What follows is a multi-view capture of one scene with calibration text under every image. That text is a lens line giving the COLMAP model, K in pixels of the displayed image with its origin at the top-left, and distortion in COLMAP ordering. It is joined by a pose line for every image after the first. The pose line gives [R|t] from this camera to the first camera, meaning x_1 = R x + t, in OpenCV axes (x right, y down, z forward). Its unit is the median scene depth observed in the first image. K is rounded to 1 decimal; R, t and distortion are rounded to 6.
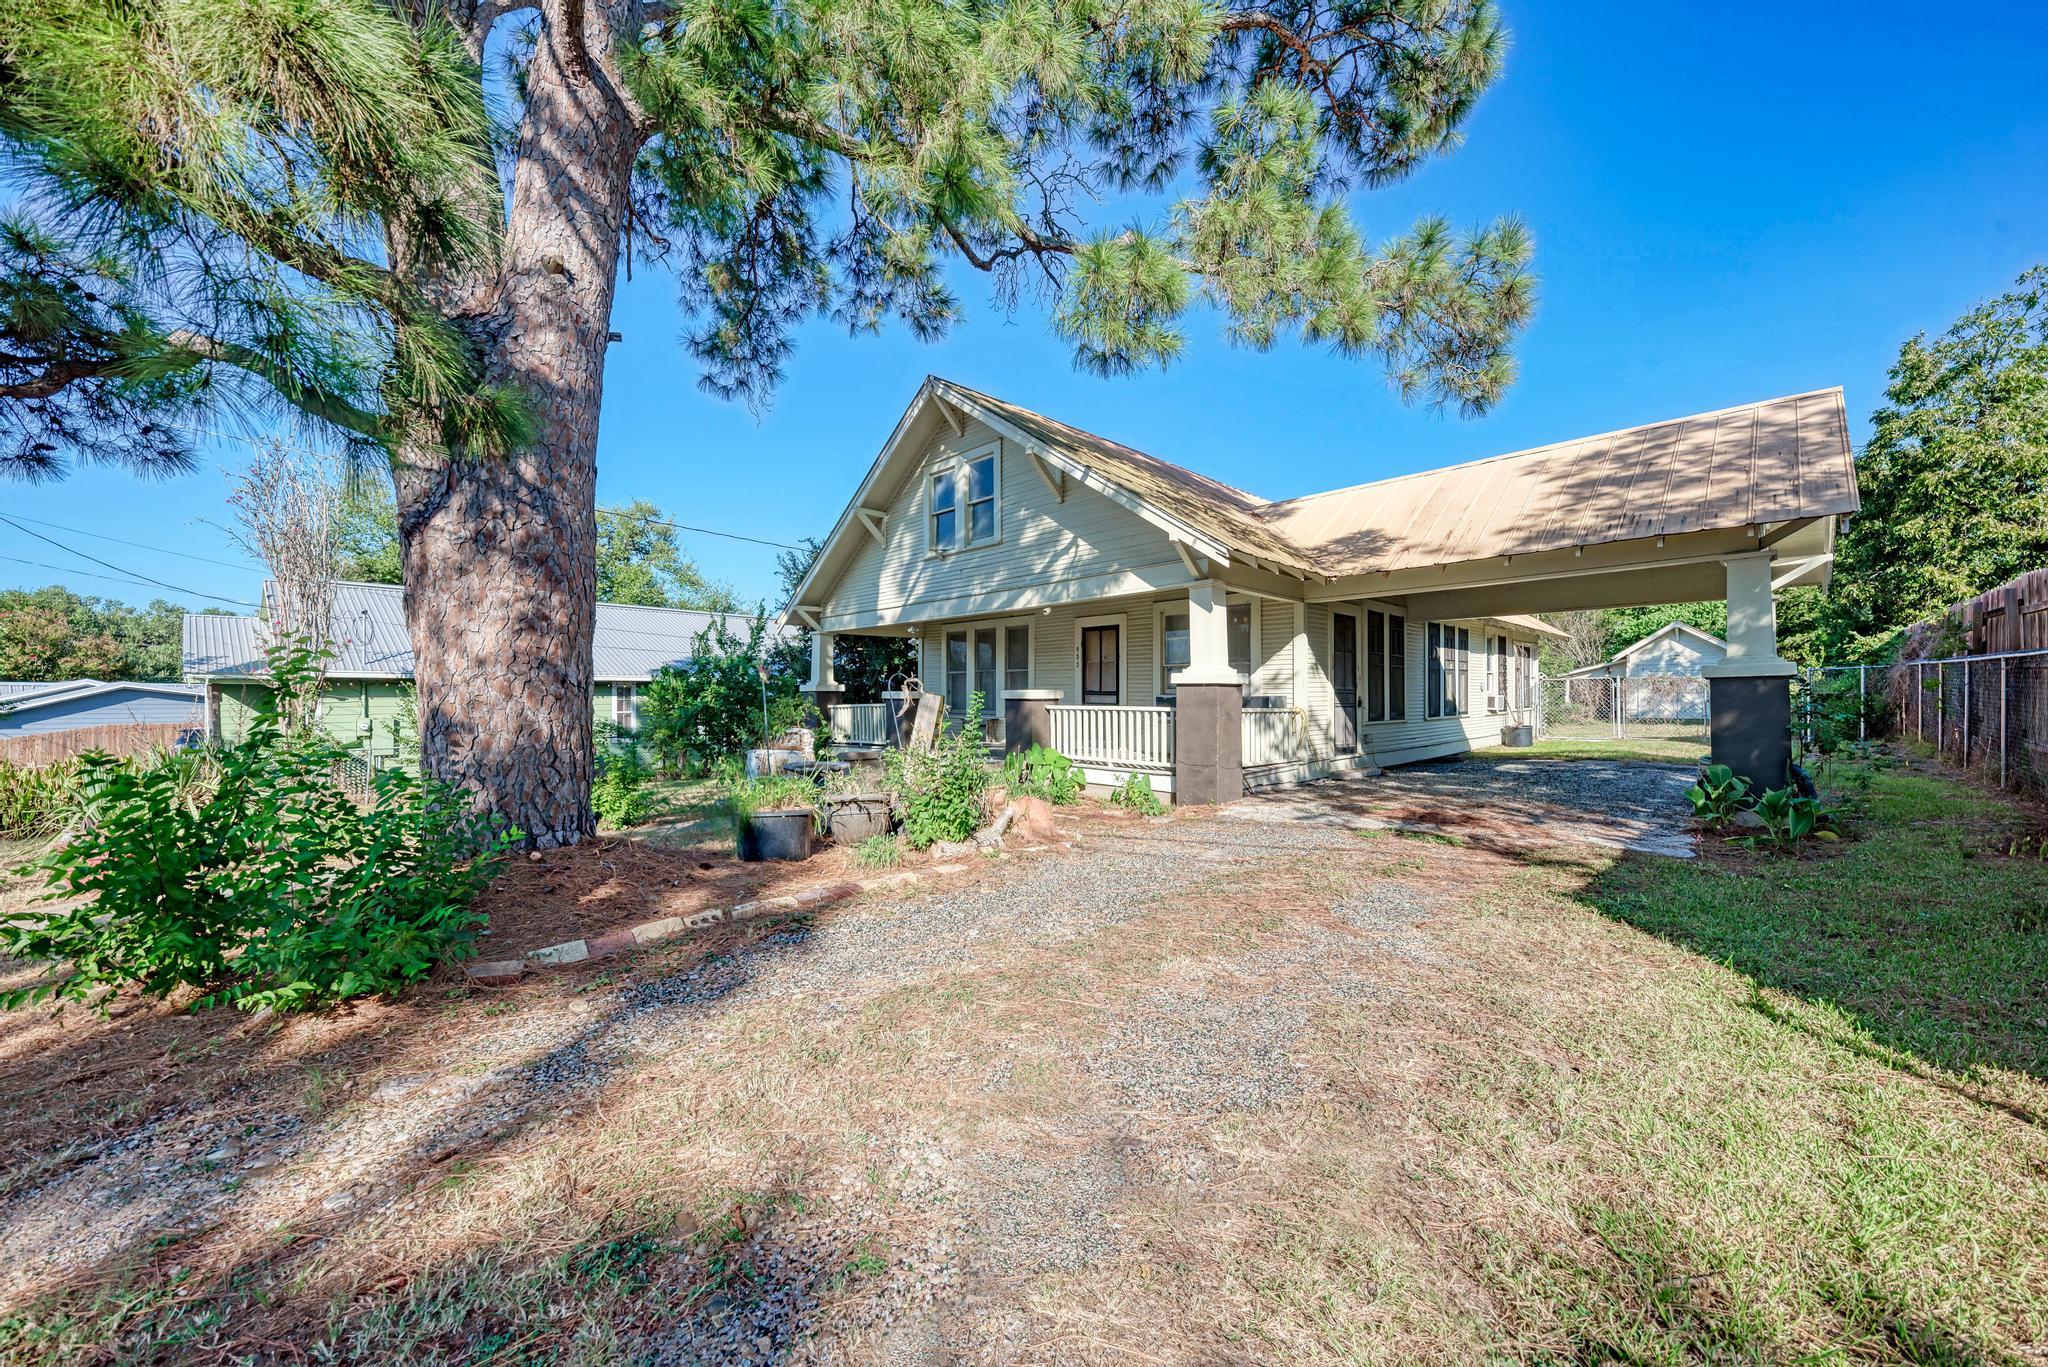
lens RADIAL K [[736.0, 0, 984.6], [0, 736.0, 701.1], [0, 0, 1]] dist [0.014077, 0.000017]
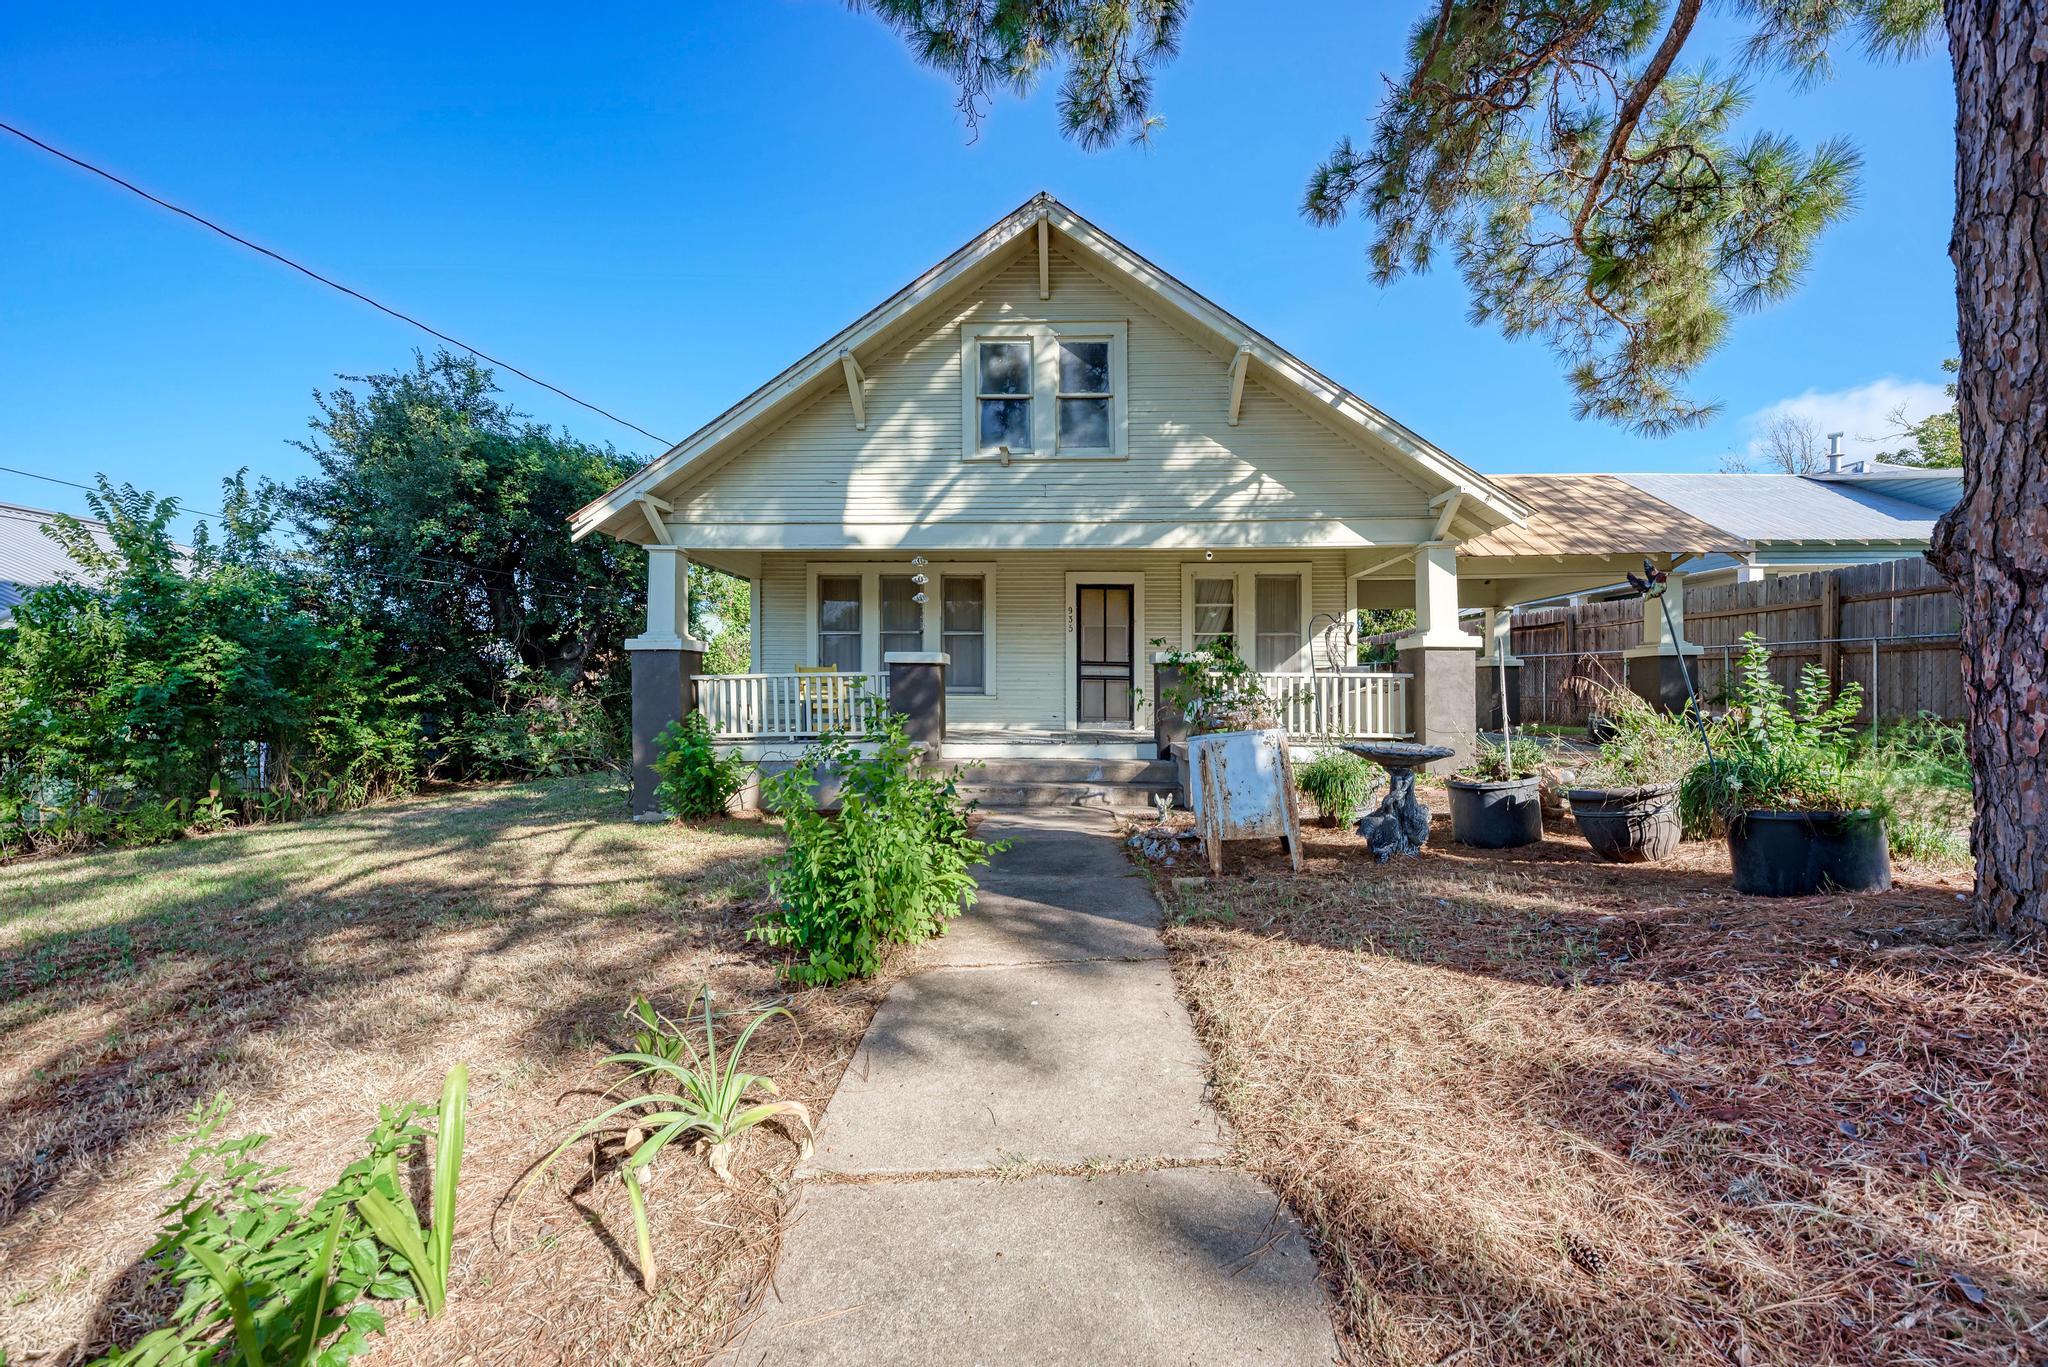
lens RADIAL K [[765.0, 0, 1024.0], [0, 765.0, 683.5], [0, 0, 1]] dist [0.015331, 0.000089]
pose [[0.715973, 0.004756, 0.698112, -0.604519], [0.000792, 0.999971, -0.007626, 0.021462], [-0.698128, 0.006013, 0.715948, 0.509751]]
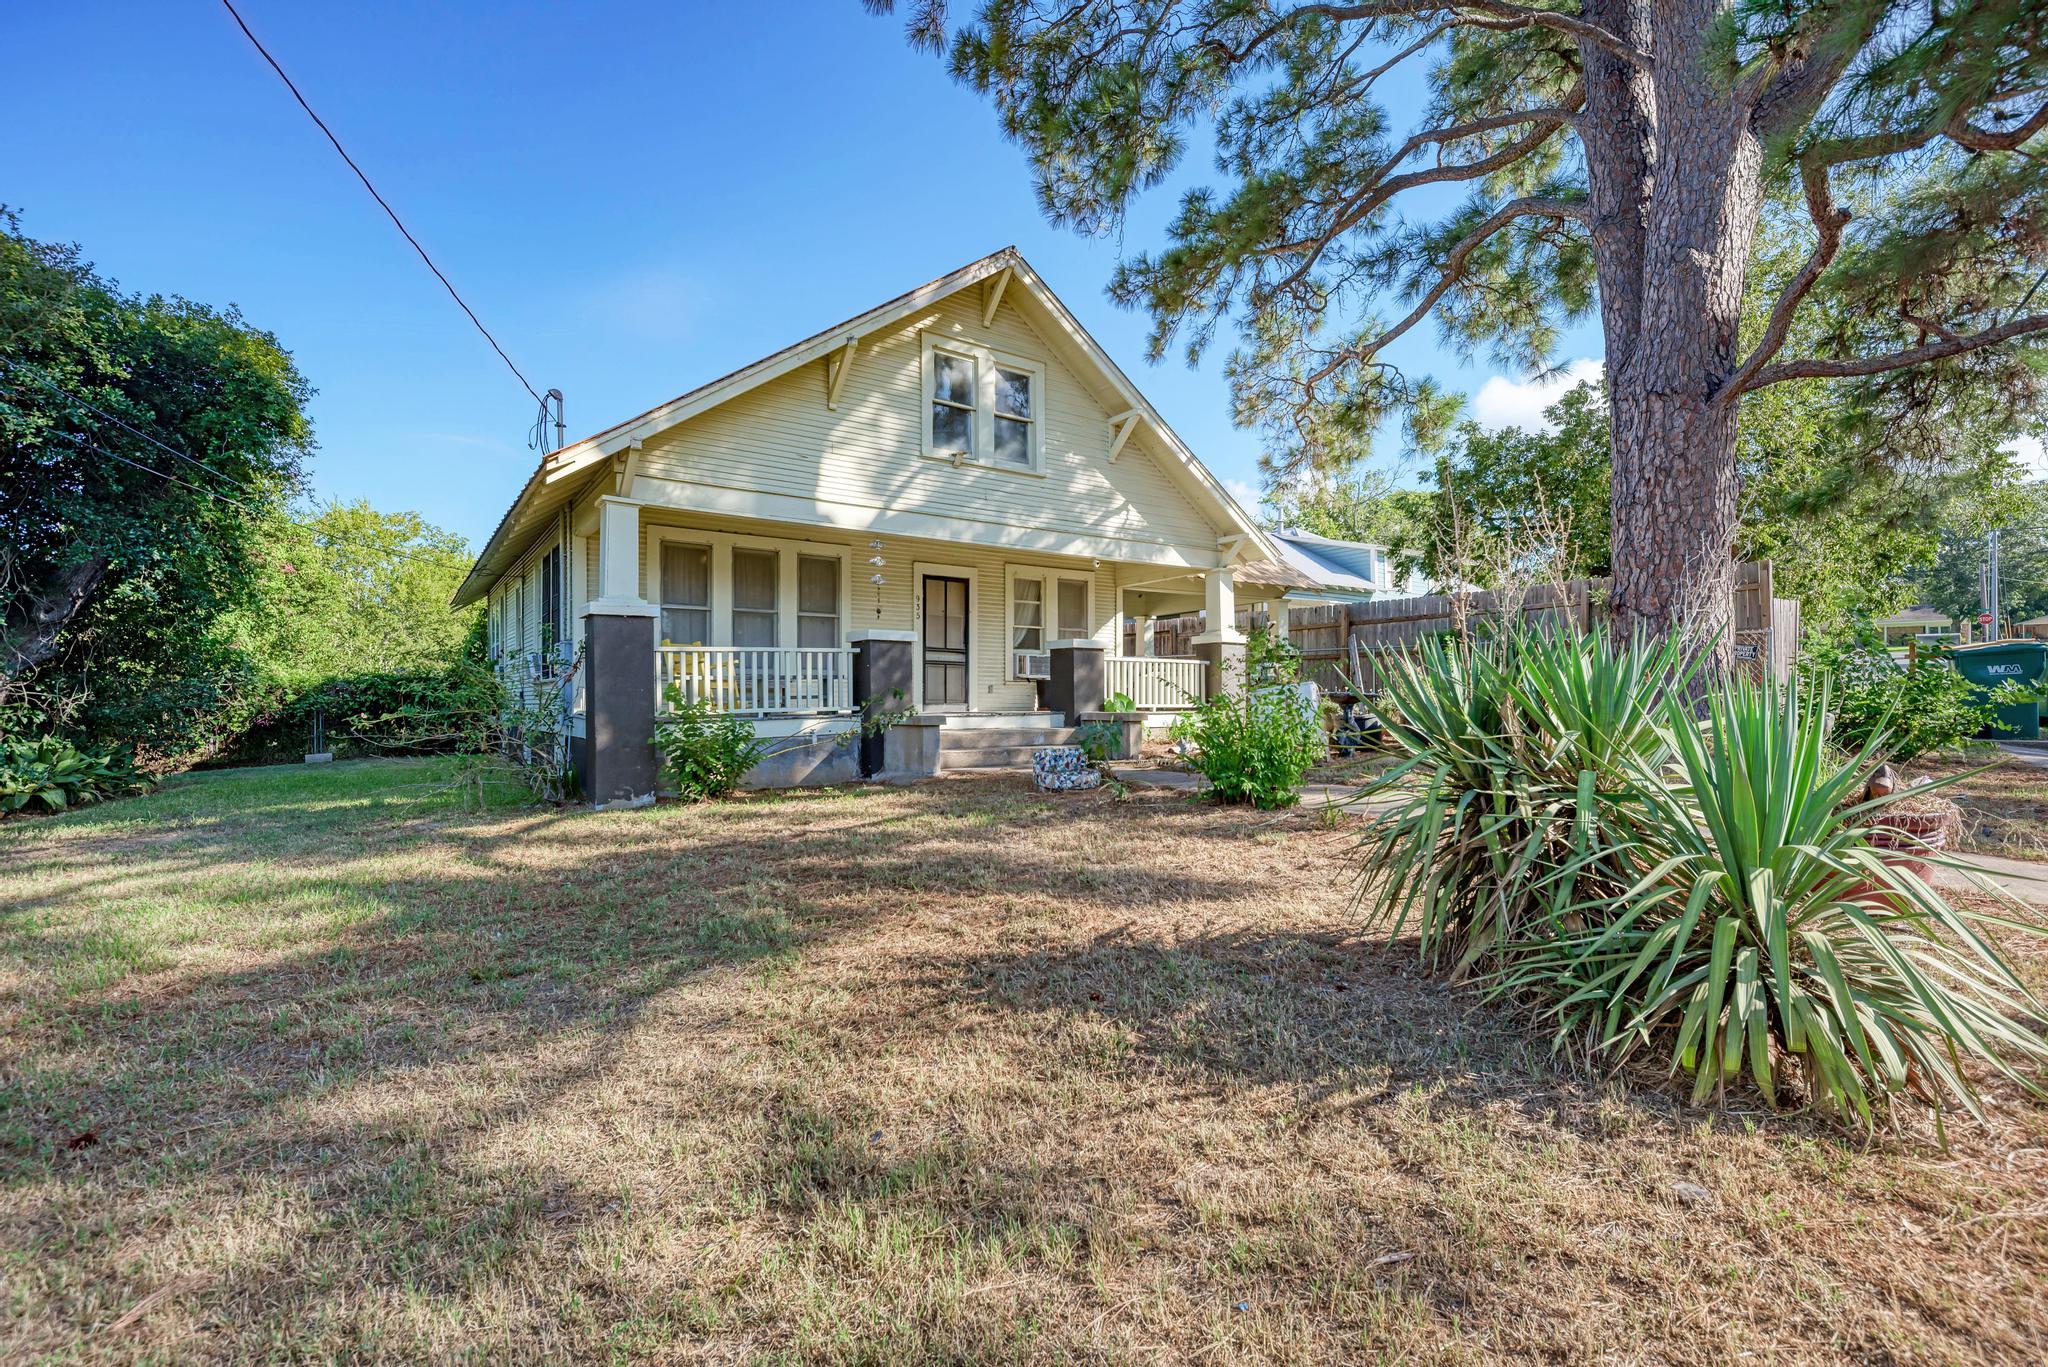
lens RADIAL K [[943.2, 0, 1024.0], [0, 943.2, 683.5], [0, 0, 1]] dist [0.046960, -0.000007]
pose [[0.138592, 0.018004, 0.990186, -1.138765], [0.006189, 0.999799, -0.019045, 0.061673], [-0.990330, 0.008768, 0.138453, 0.864793]]
